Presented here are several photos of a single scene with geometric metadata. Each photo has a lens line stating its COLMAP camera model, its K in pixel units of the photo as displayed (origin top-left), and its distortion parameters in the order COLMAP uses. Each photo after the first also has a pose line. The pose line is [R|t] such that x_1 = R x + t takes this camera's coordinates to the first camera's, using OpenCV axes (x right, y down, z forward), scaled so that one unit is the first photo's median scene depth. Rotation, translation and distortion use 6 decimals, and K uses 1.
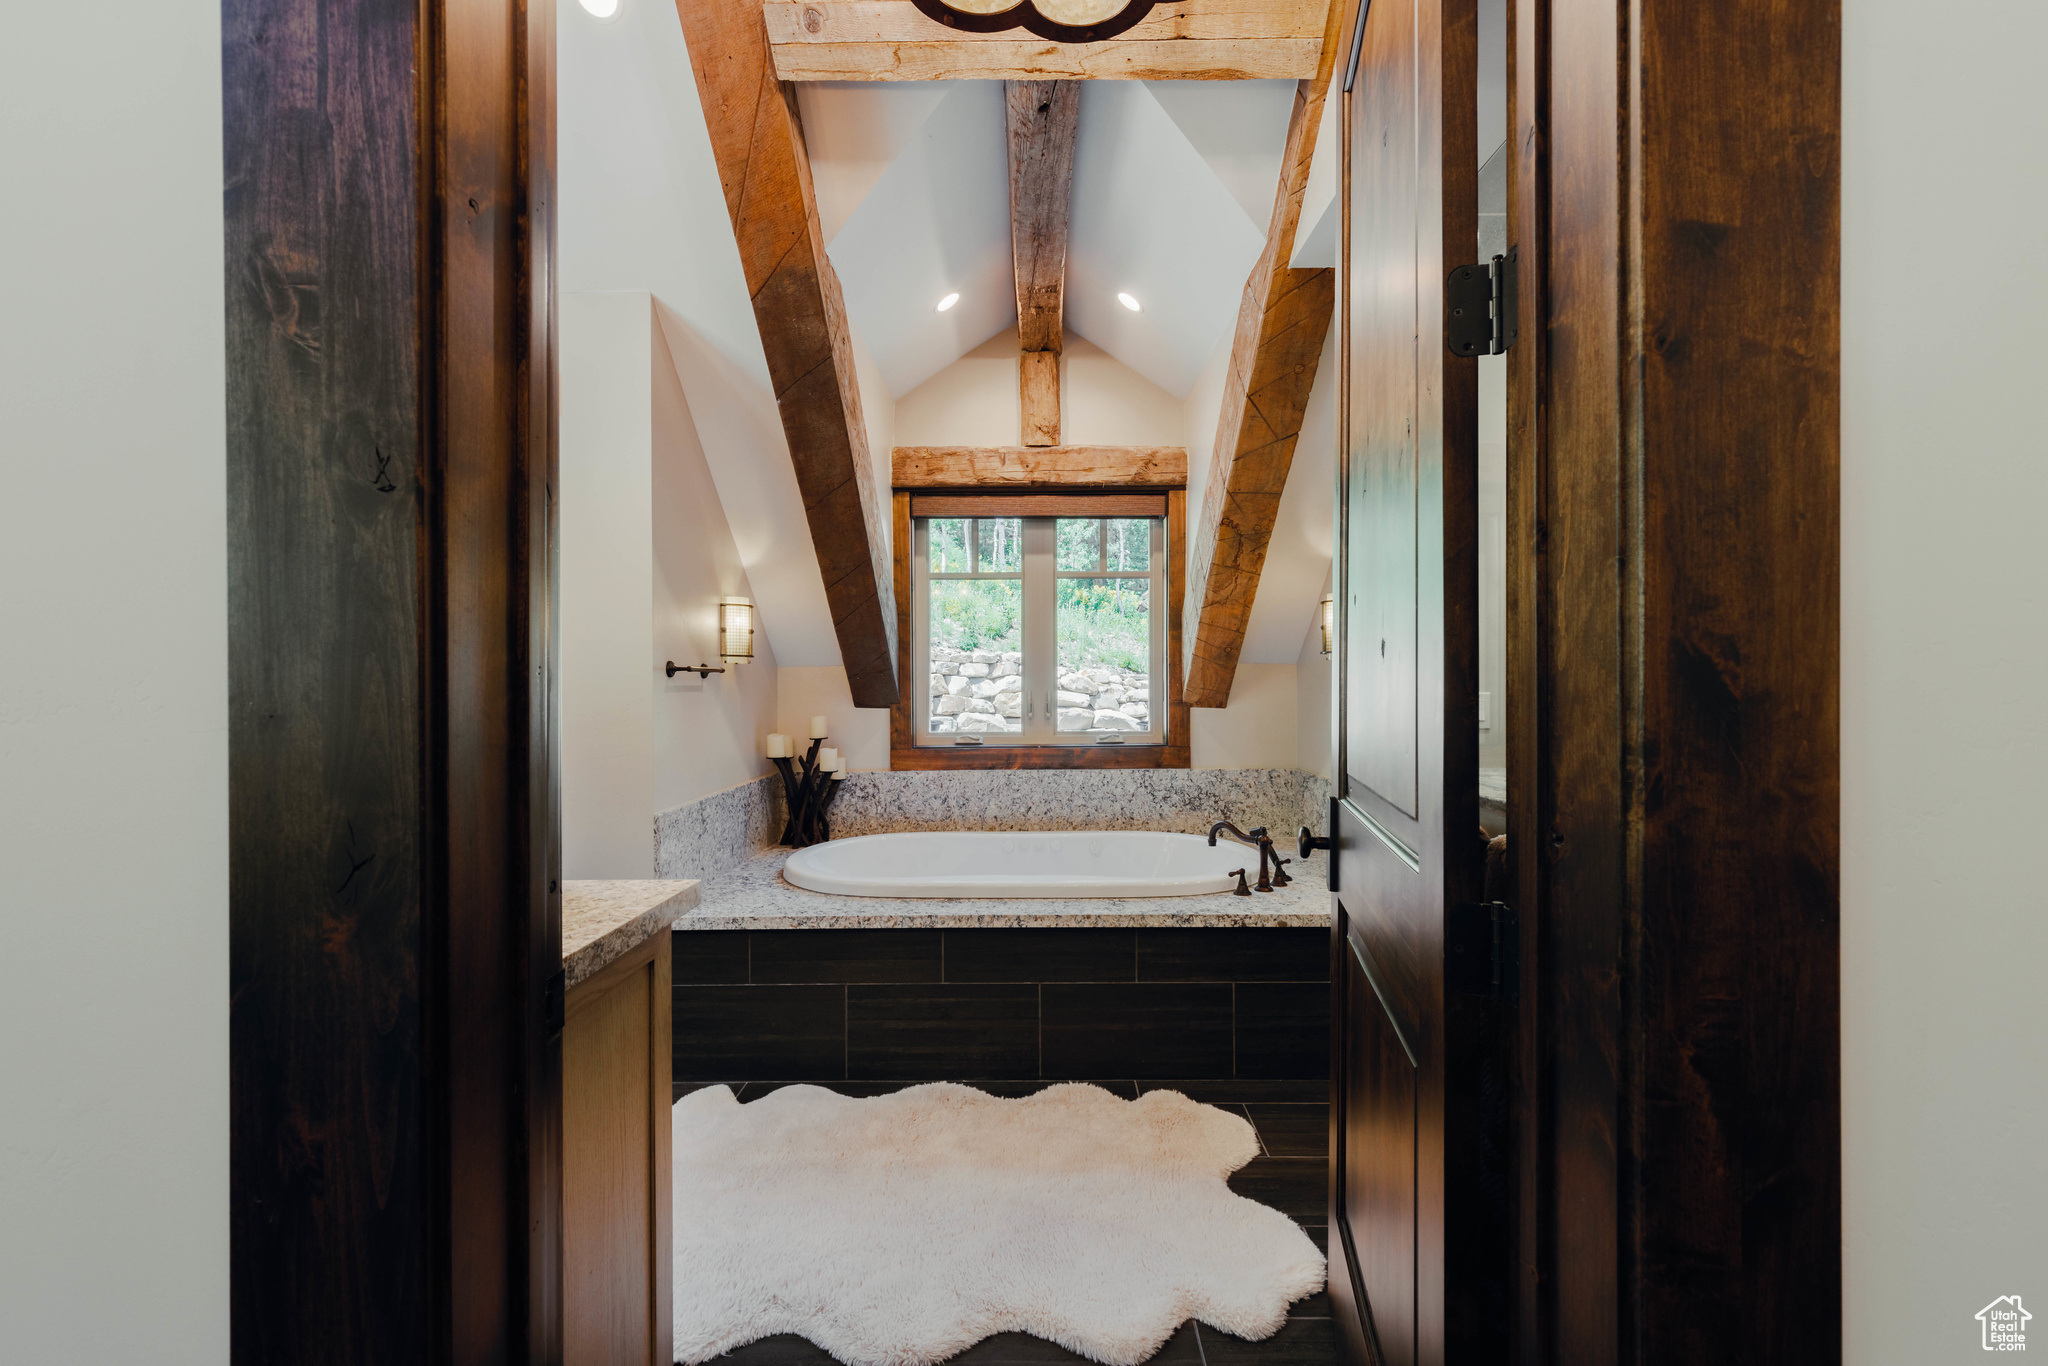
lens RADIAL K [[929.2, 0, 1036.4], [0, 929.2, 685.3], [0, 0, 1]] dist [0.002010, 0.000157]
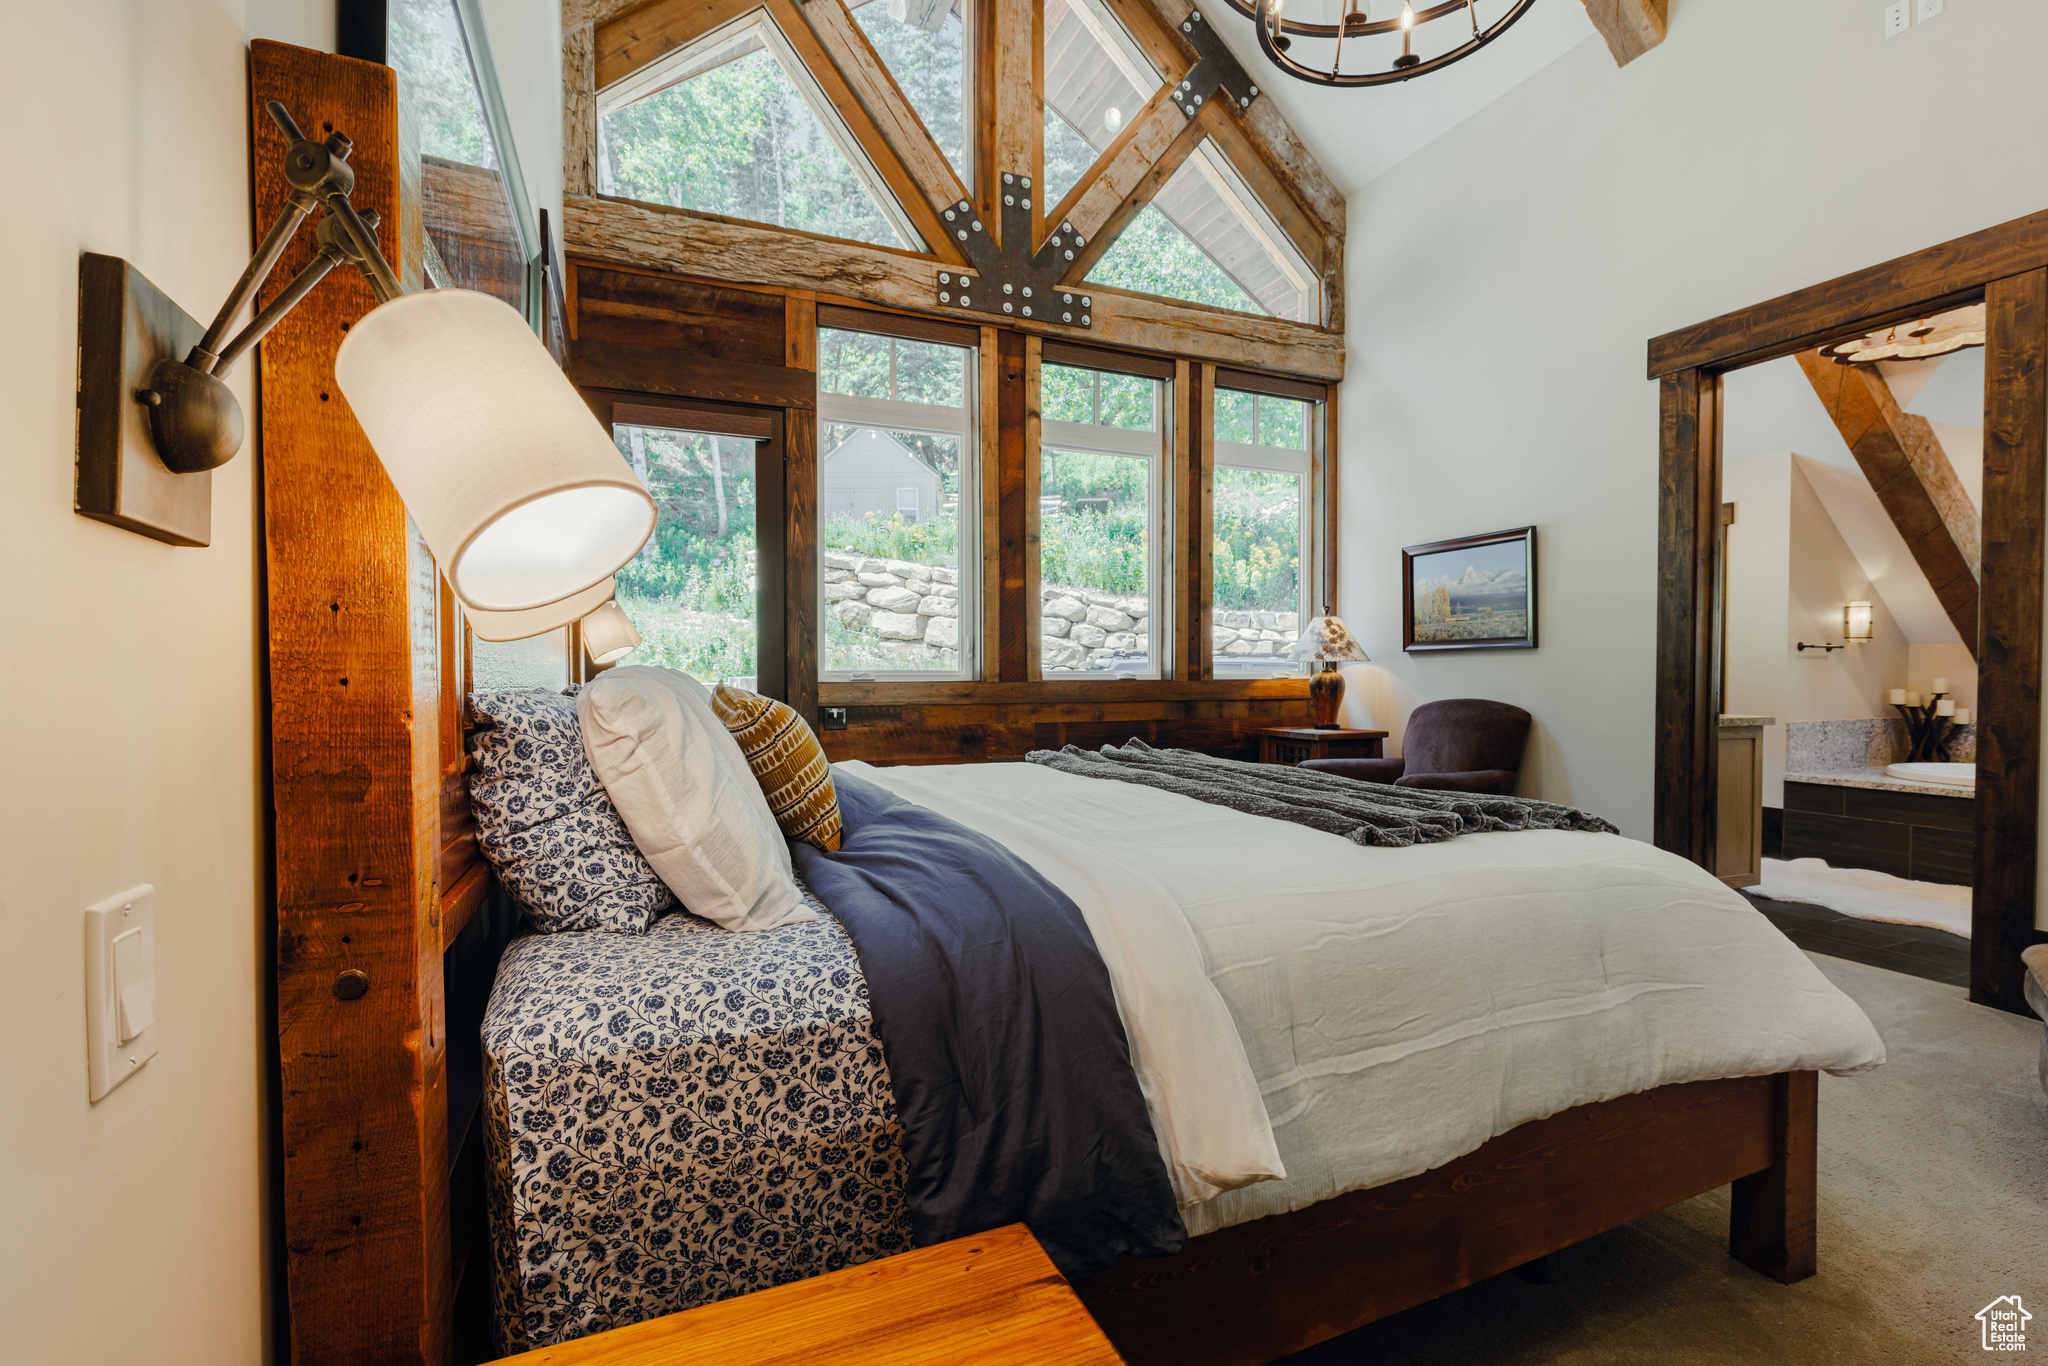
lens RADIAL K [[929.2, 0, 1036.4], [0, 929.2, 685.3], [0, 0, 1]] dist [0.002010, 0.000157]
pose [[0.416805, 0.022941, -0.908706, 0.701216], [-0.005458, 0.999727, 0.022735, 0.027597], [0.908980, -0.004517, 0.416816, -1.235771]]
